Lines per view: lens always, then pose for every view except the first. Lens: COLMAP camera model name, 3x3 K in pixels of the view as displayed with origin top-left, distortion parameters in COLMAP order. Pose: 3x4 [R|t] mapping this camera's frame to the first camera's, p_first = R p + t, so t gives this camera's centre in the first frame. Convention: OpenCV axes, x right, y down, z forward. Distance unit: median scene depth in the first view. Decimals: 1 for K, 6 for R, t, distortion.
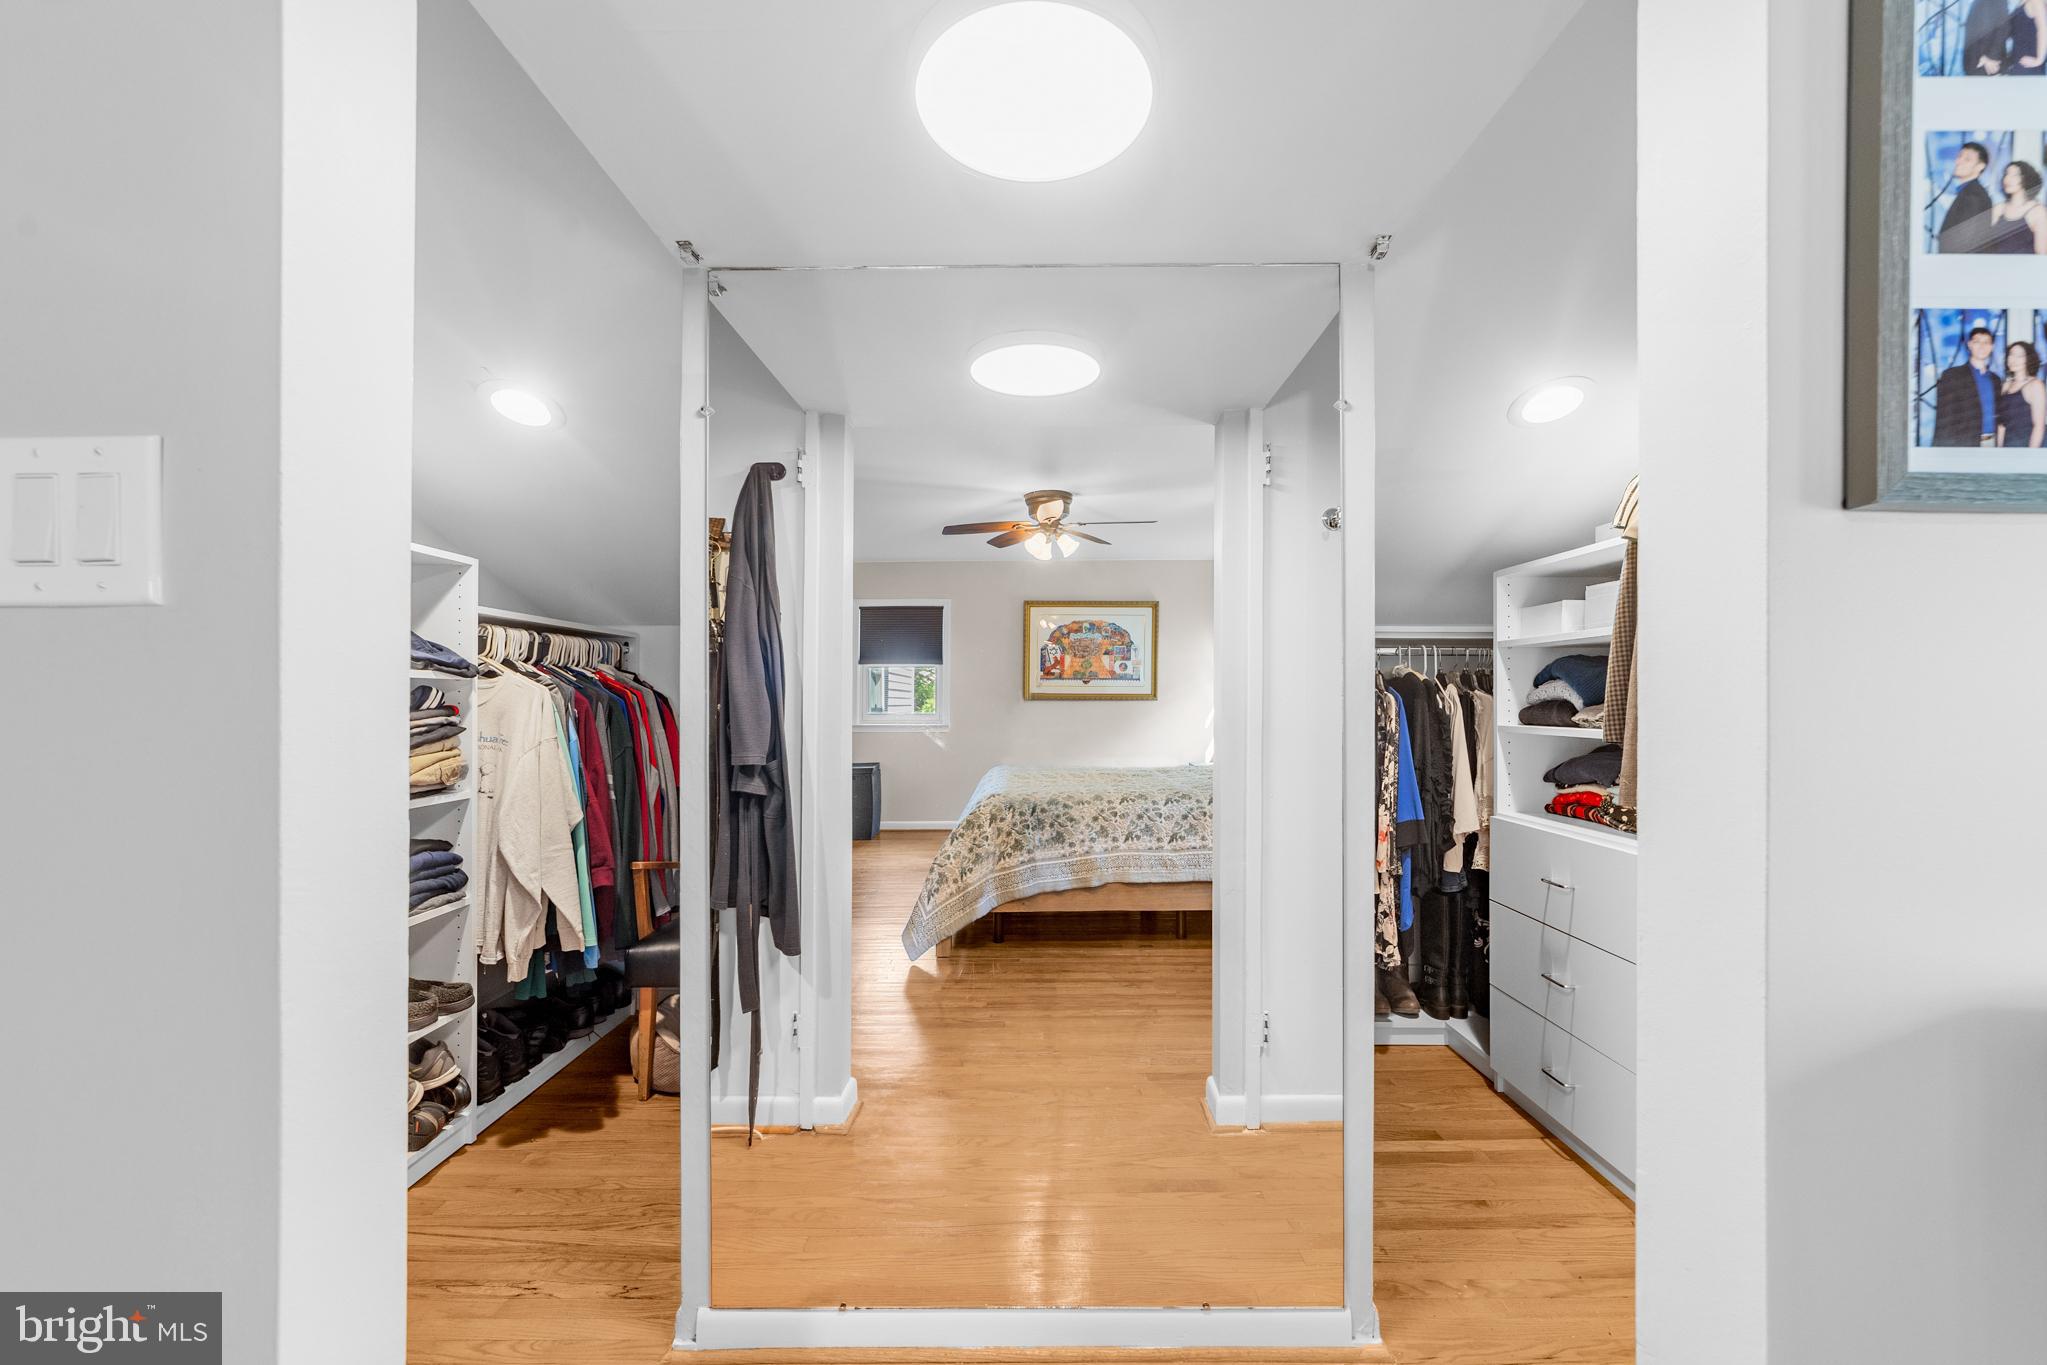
lens RADIAL K [[793.4, 0, 1029.6], [0, 793.4, 697.7], [0, 0, 1]] dist [-0.008532, 0.003154]
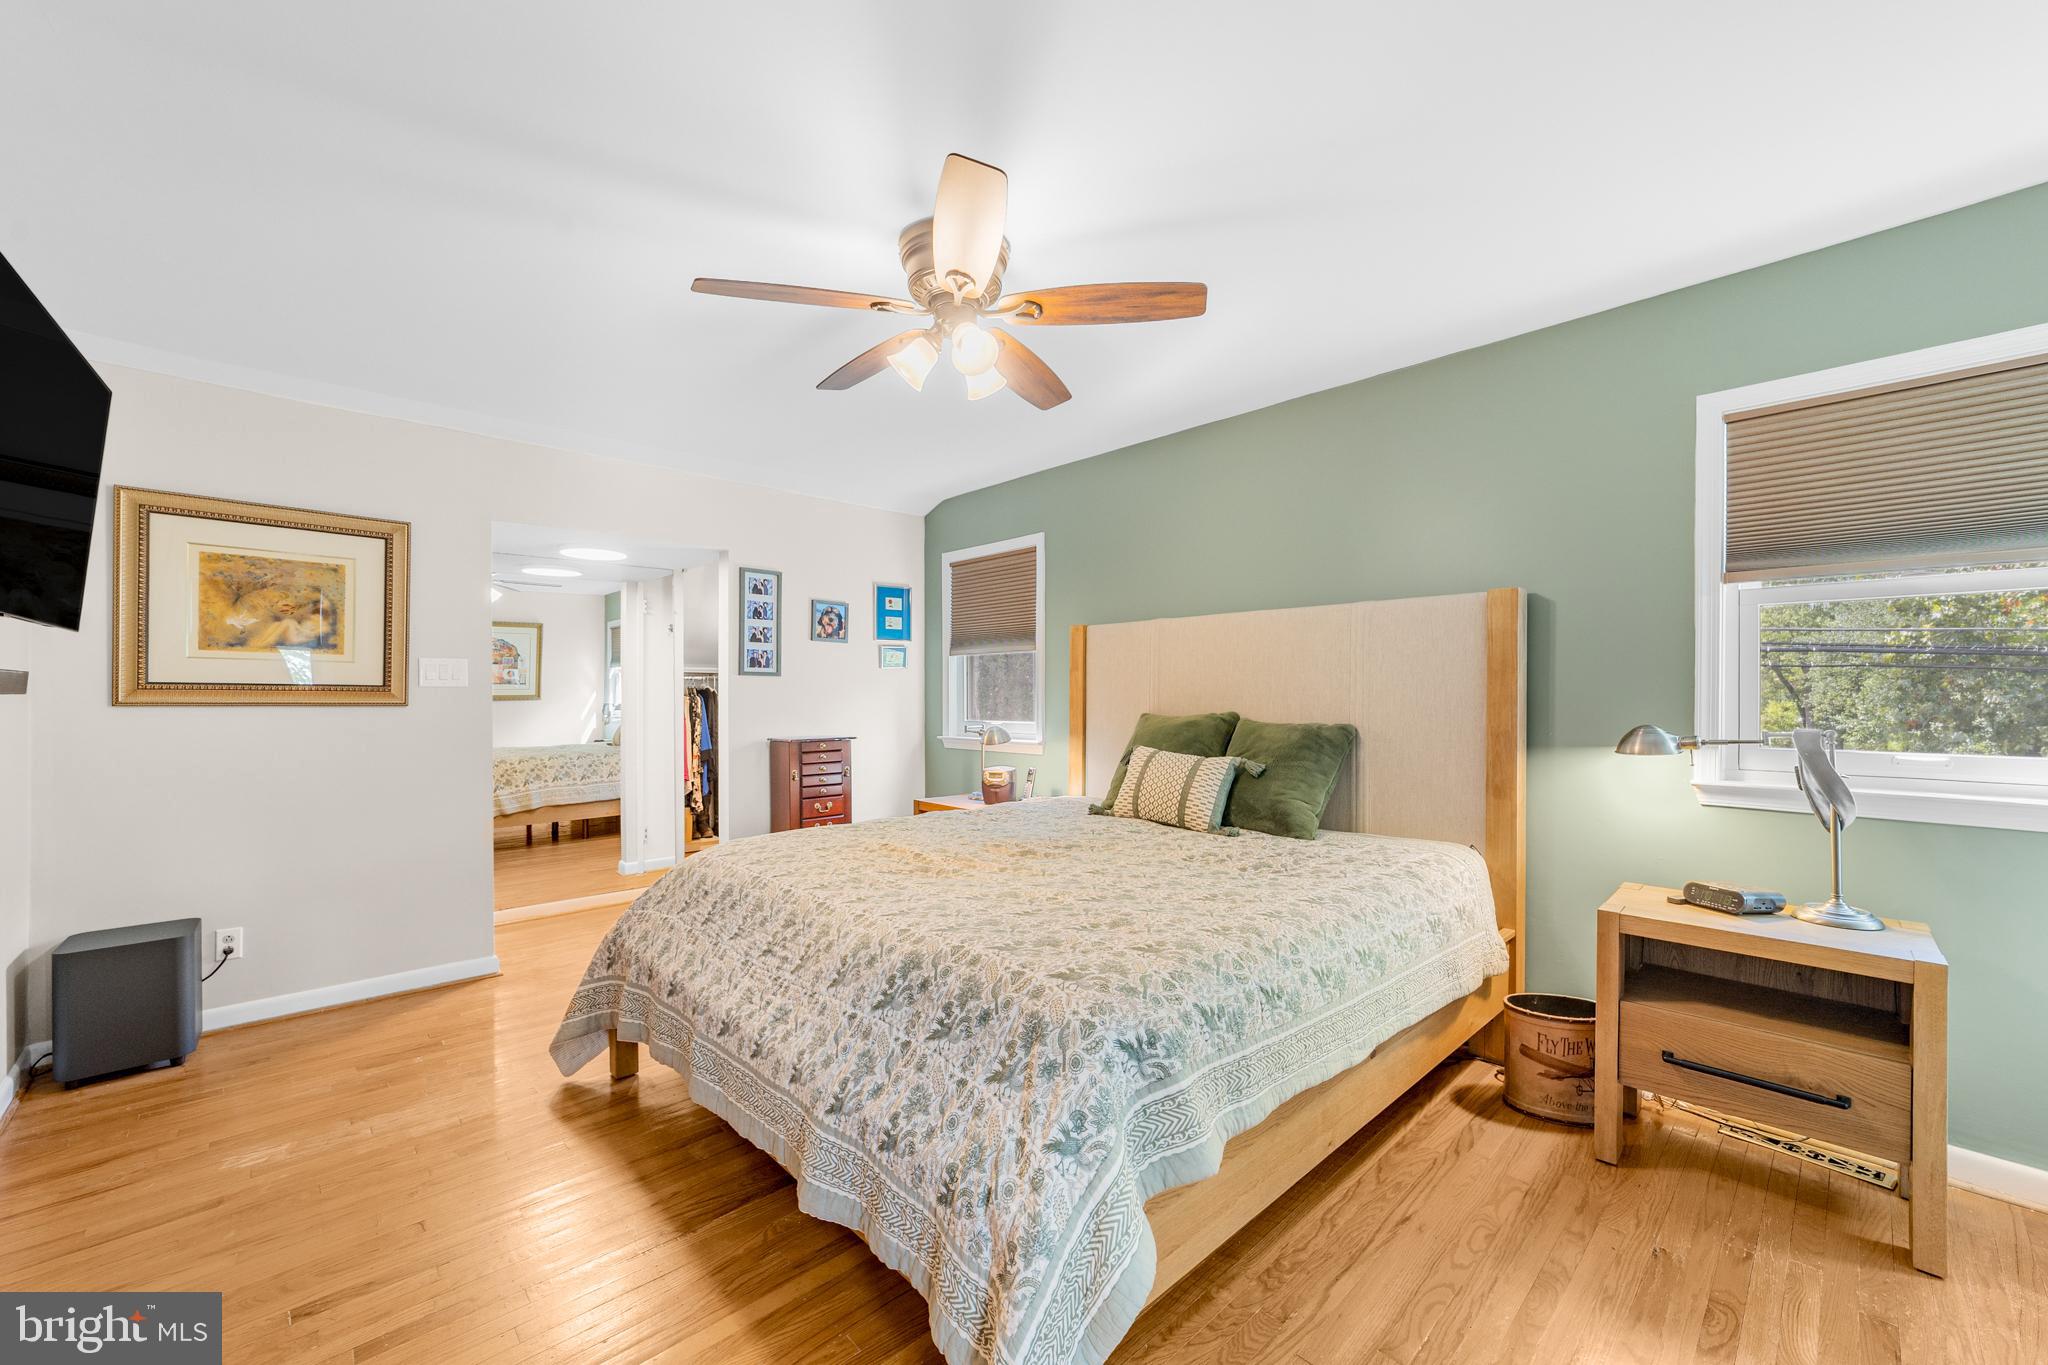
lens RADIAL K [[793.8, 0, 1022.0], [0, 793.8, 689.8], [0, 0, 1]] dist [-0.008532, 0.003154]
pose [[0.718144, 0.001816, 0.695892, -0.502195], [0.002317, 0.999985, -0.005001, -0.012144], [-0.695891, 0.005204, 0.718129, -1.383865]]
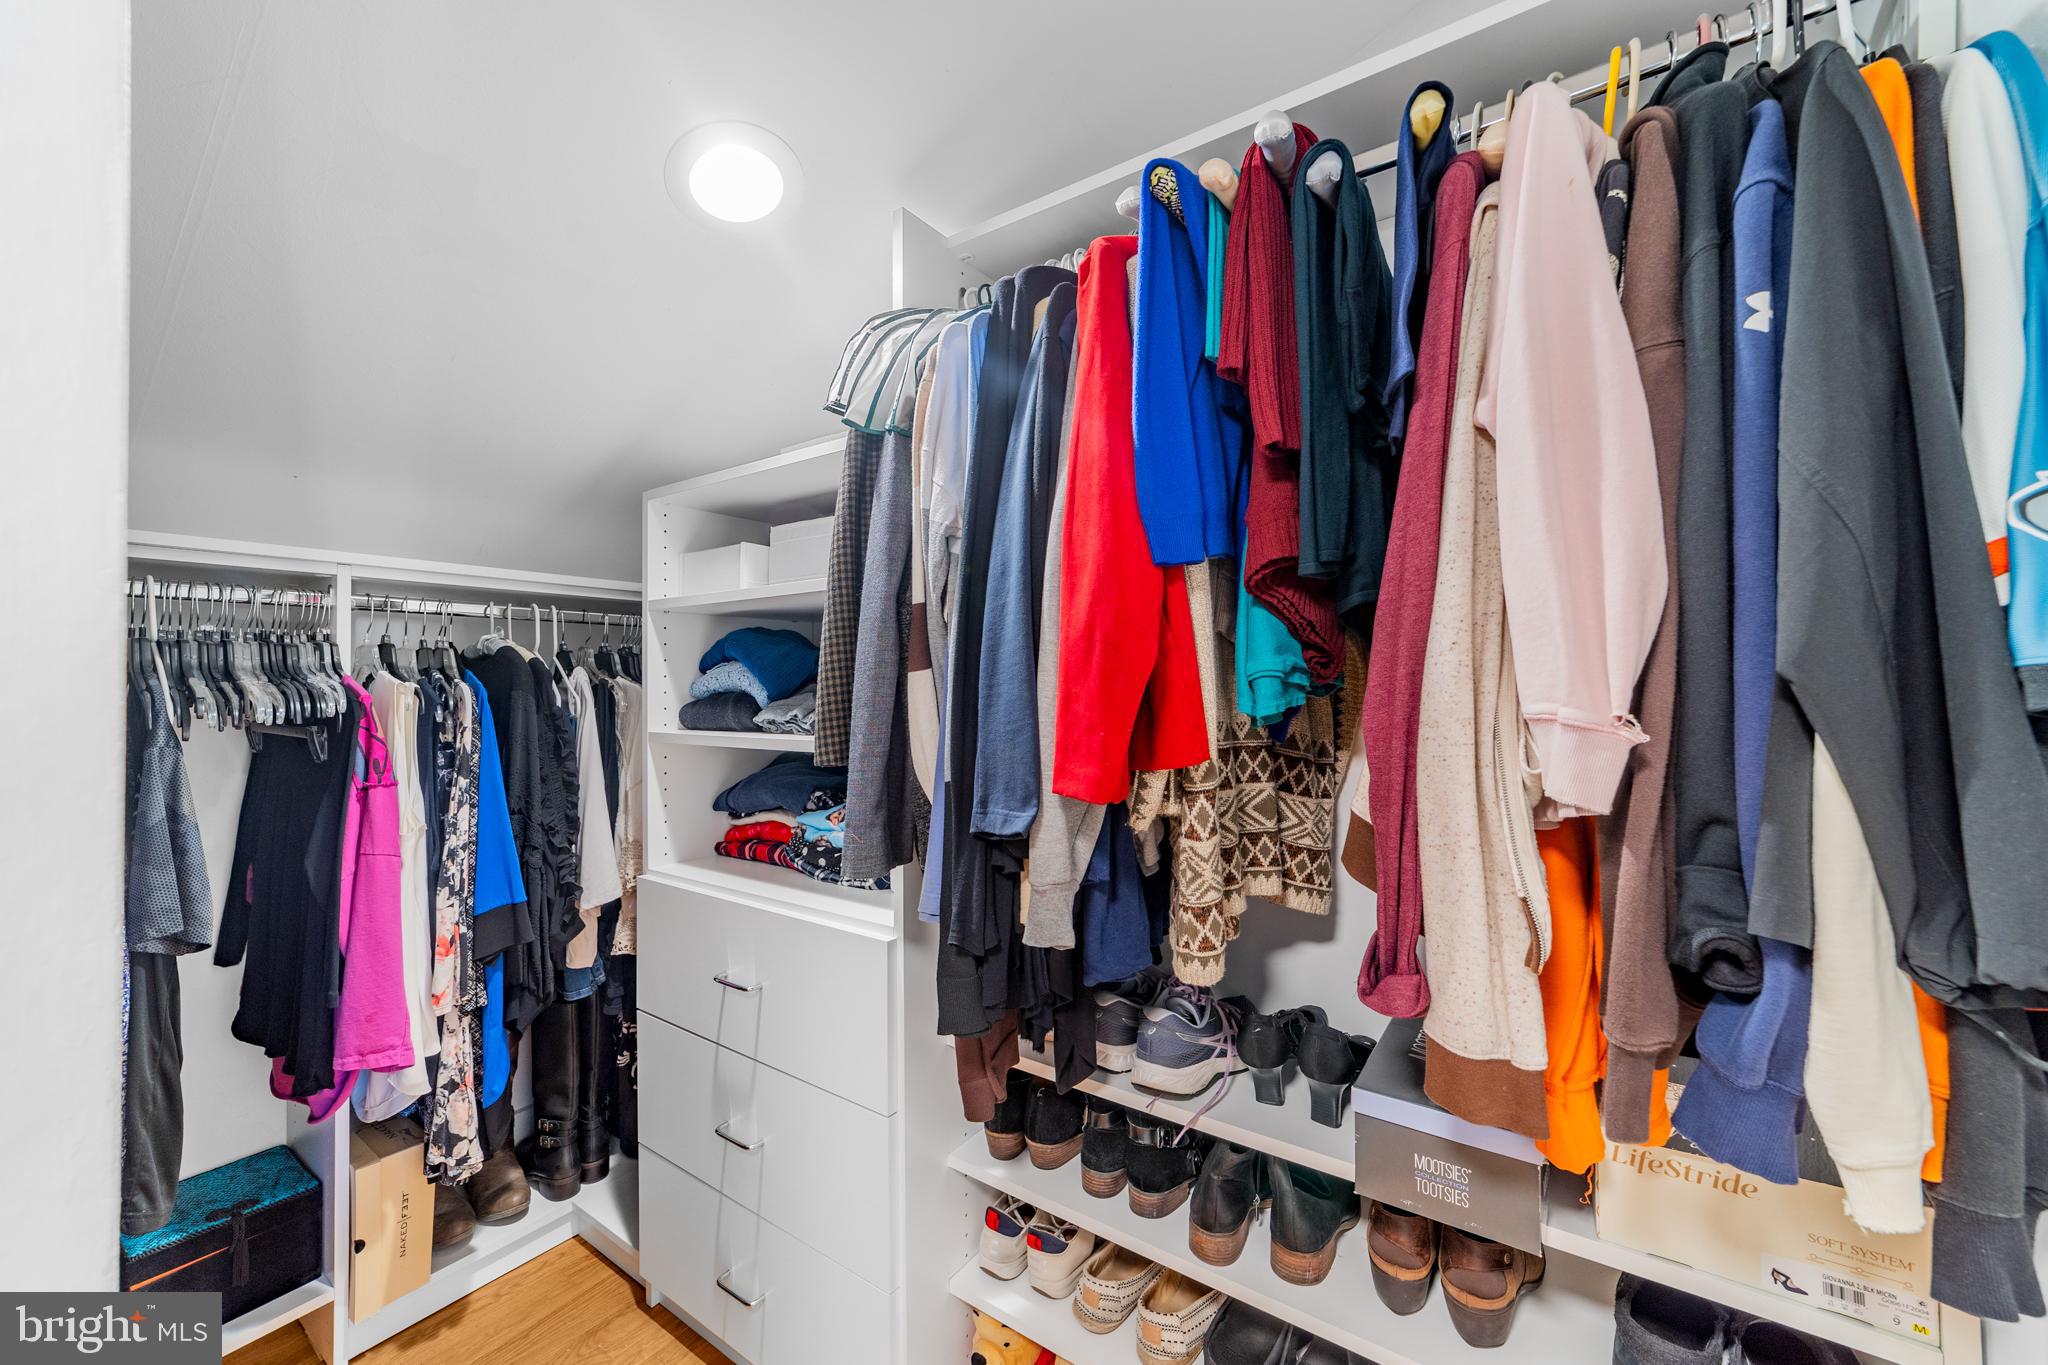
lens RADIAL K [[793.8, 0, 1036.0], [0, 793.8, 678.2], [0, 0, 1]] dist [-0.008532, 0.003154]
pose [[0.556762, 0.004036, 0.830662, 0.221369], [0.005128, 0.999952, -0.008296, -0.001399], [-0.830656, 0.008878, 0.556715, 0.362211]]
